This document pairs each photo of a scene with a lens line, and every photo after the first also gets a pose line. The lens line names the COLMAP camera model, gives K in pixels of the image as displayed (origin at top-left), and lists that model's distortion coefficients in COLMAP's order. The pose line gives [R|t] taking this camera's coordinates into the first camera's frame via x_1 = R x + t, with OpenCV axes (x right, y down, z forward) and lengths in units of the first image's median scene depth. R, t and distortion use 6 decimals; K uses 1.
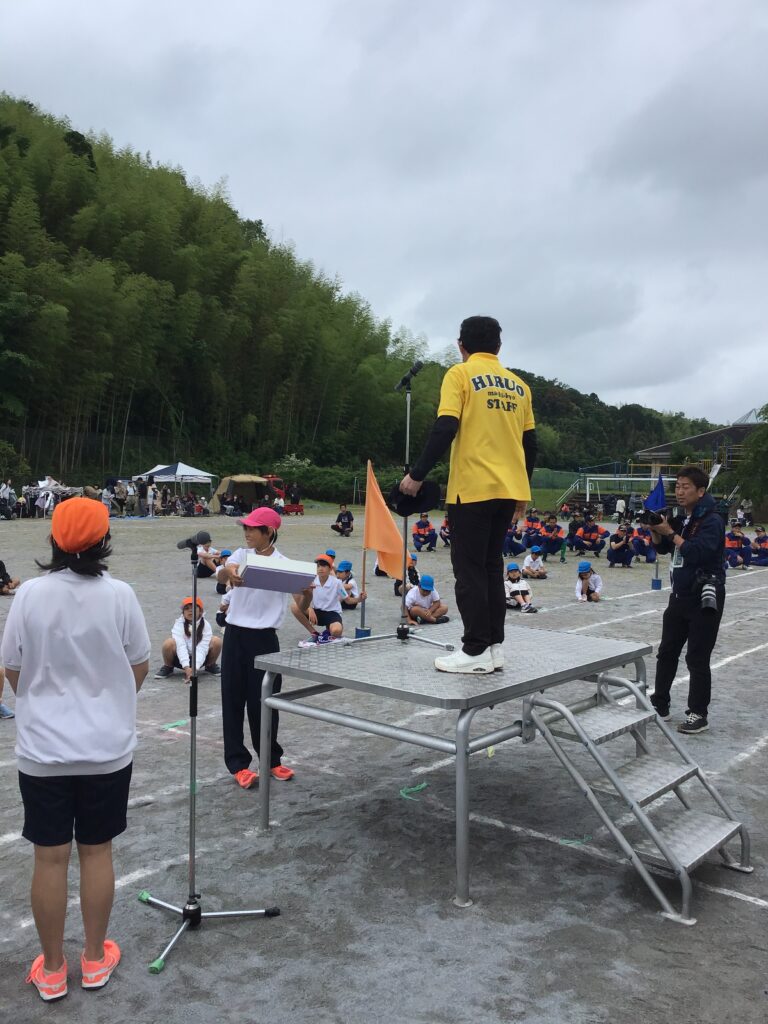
lens RADIAL K [[919.9, 0, 384.0], [0, 919.9, 512.0], [0, 0, 1]] dist [-0.009810, -0.002014]
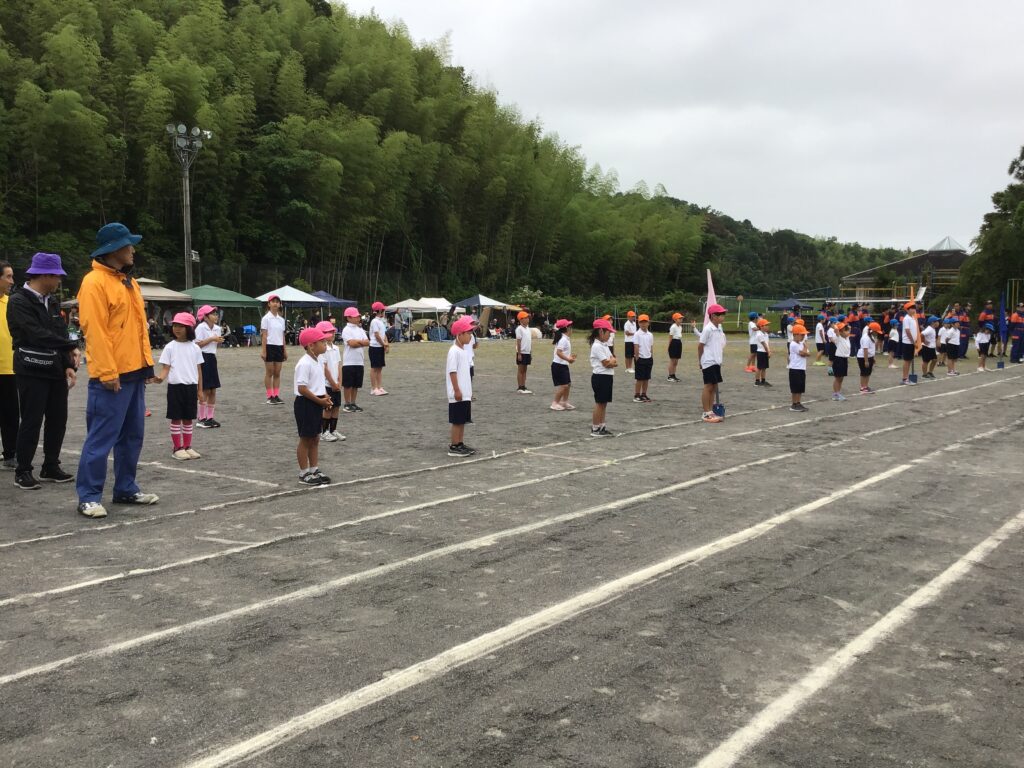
lens RADIAL K [[950.8, 0, 512.0], [0, 950.8, 384.0], [0, 0, 1]] dist [0.019464, 0.005142]
pose [[0.999794, -0.019919, 0.003831, -0.113094], [0.019744, 0.998953, 0.041266, 0.007266], [-0.004649, -0.041181, 0.999141, -0.149575]]
